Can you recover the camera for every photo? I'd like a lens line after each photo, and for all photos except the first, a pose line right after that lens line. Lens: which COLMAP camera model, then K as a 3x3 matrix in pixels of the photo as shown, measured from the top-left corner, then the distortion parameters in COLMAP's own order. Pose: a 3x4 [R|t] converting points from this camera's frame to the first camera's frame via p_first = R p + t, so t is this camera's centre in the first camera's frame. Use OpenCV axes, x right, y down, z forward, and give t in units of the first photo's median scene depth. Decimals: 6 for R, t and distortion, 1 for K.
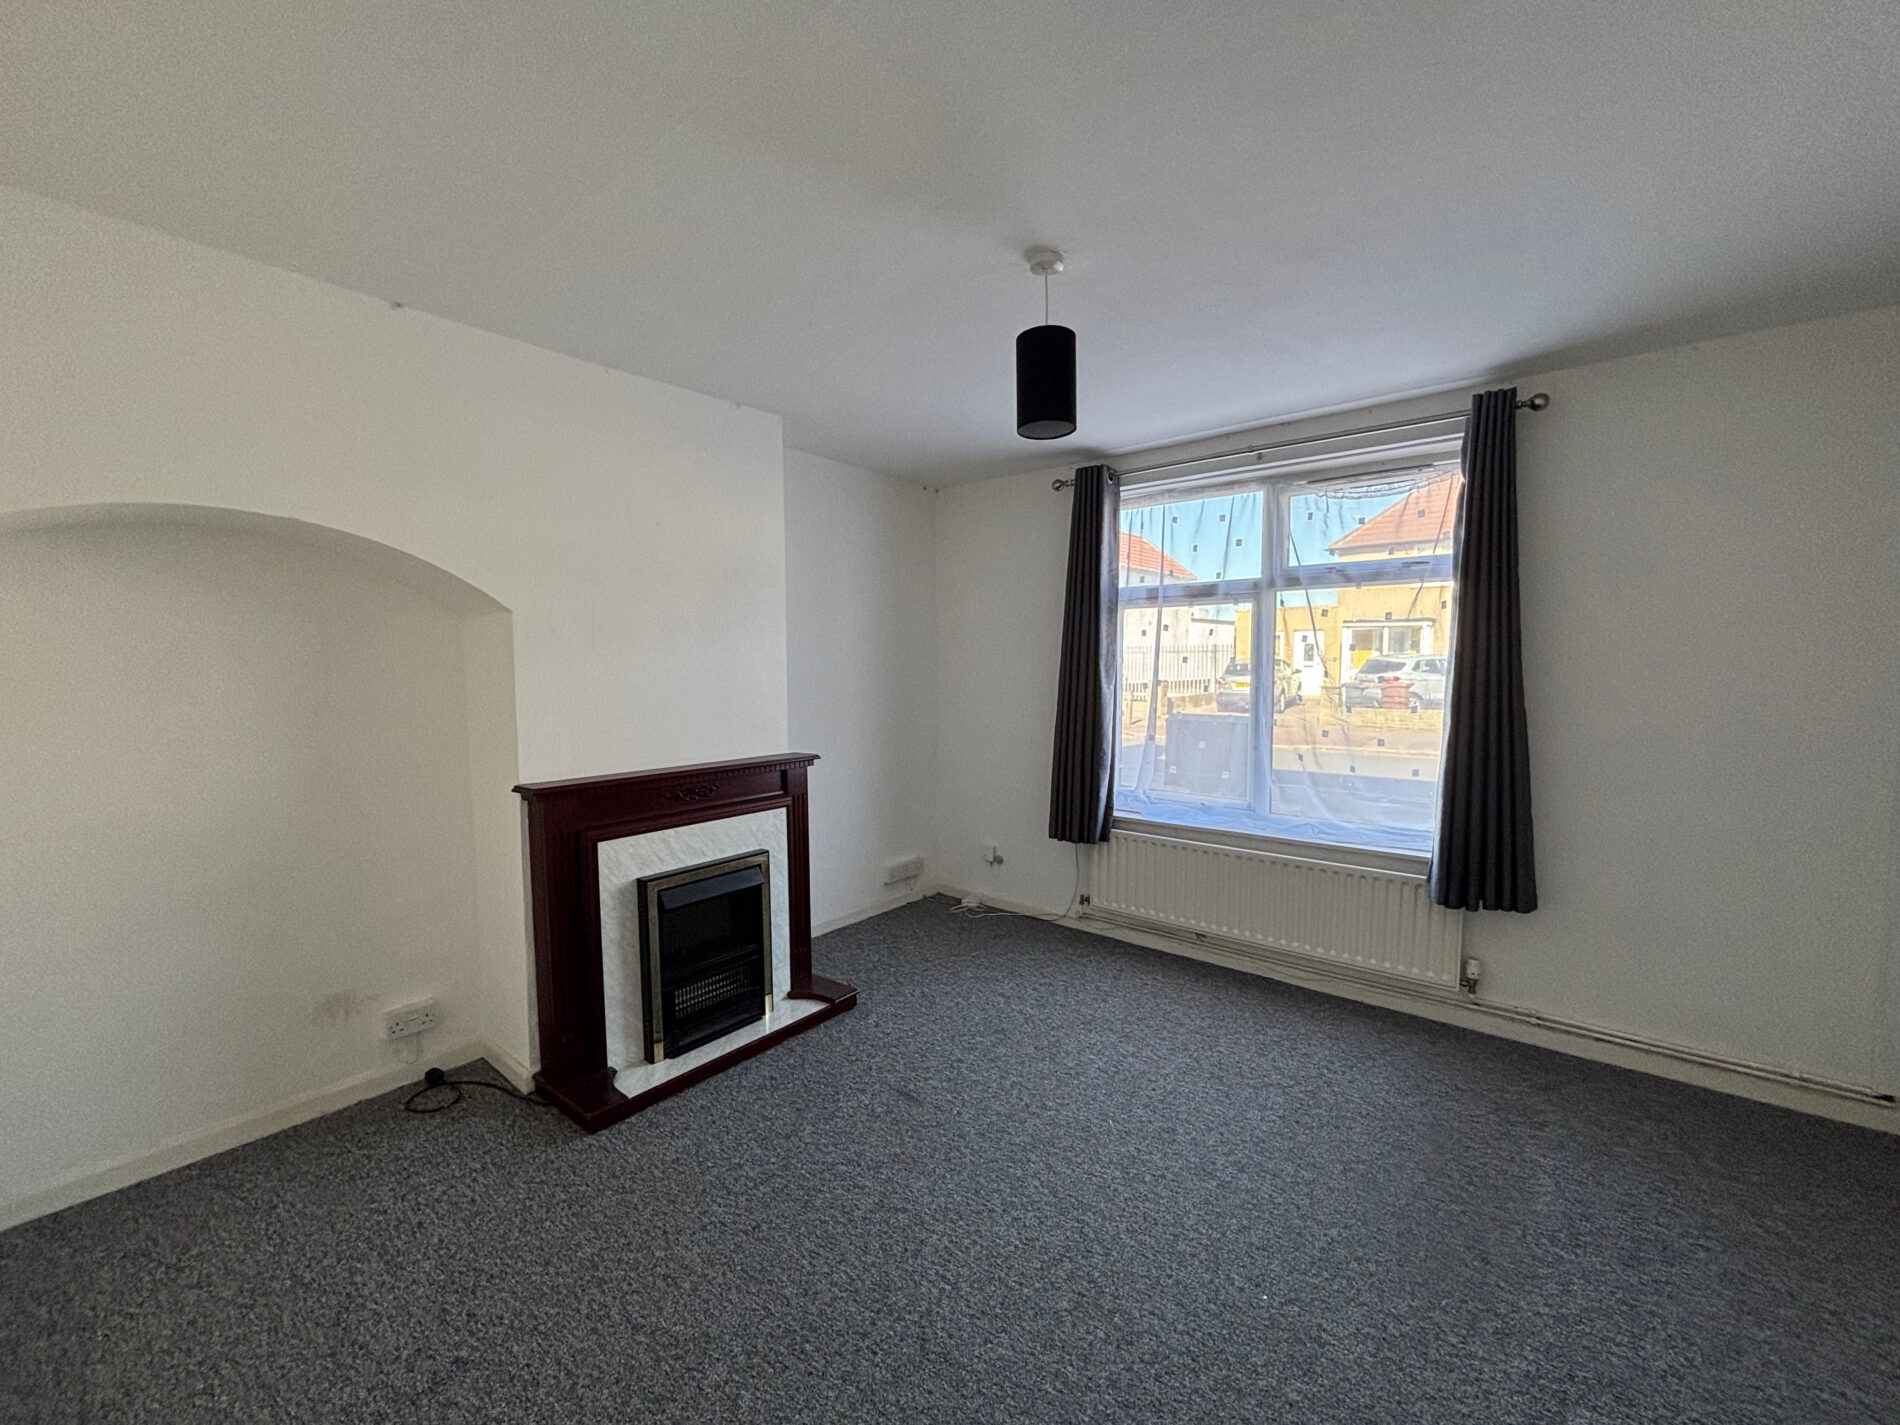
lens RADIAL K [[764.4, 0, 952.1], [0, 764.4, 714.8], [0, 0, 1]] dist [0.003342, -0.000305]
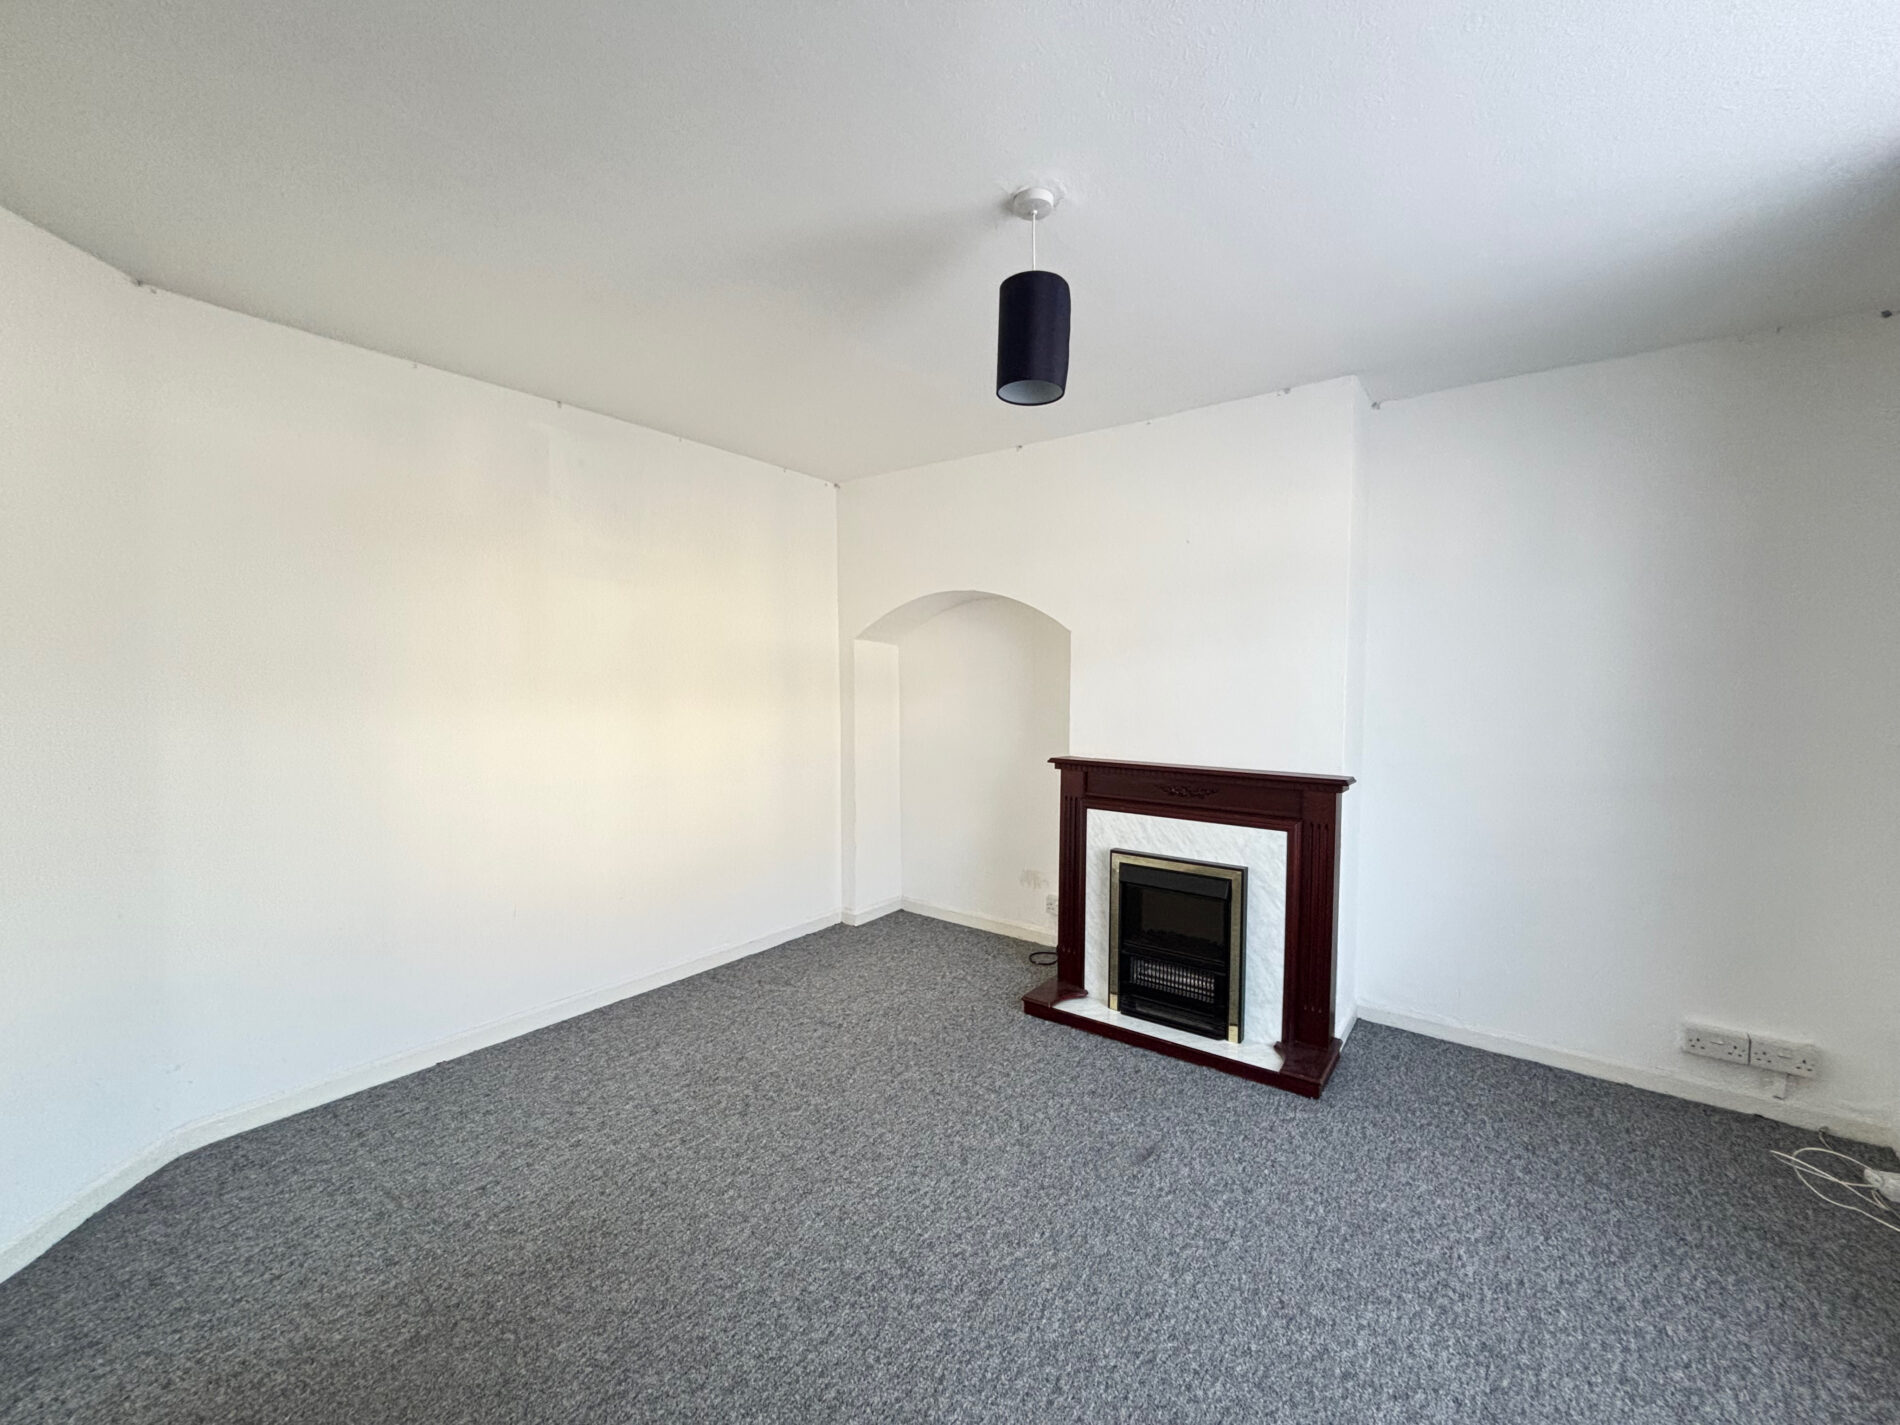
lens RADIAL K [[764.4, 0, 948.0], [0, 764.4, 717.4], [0, 0, 1]] dist [0.003342, -0.000305]
pose [[0.059134, 0.053863, -0.996796, 0.700807], [-0.075890, 0.995896, 0.049312, -0.026290], [0.995361, 0.072731, 0.062978, 0.609935]]
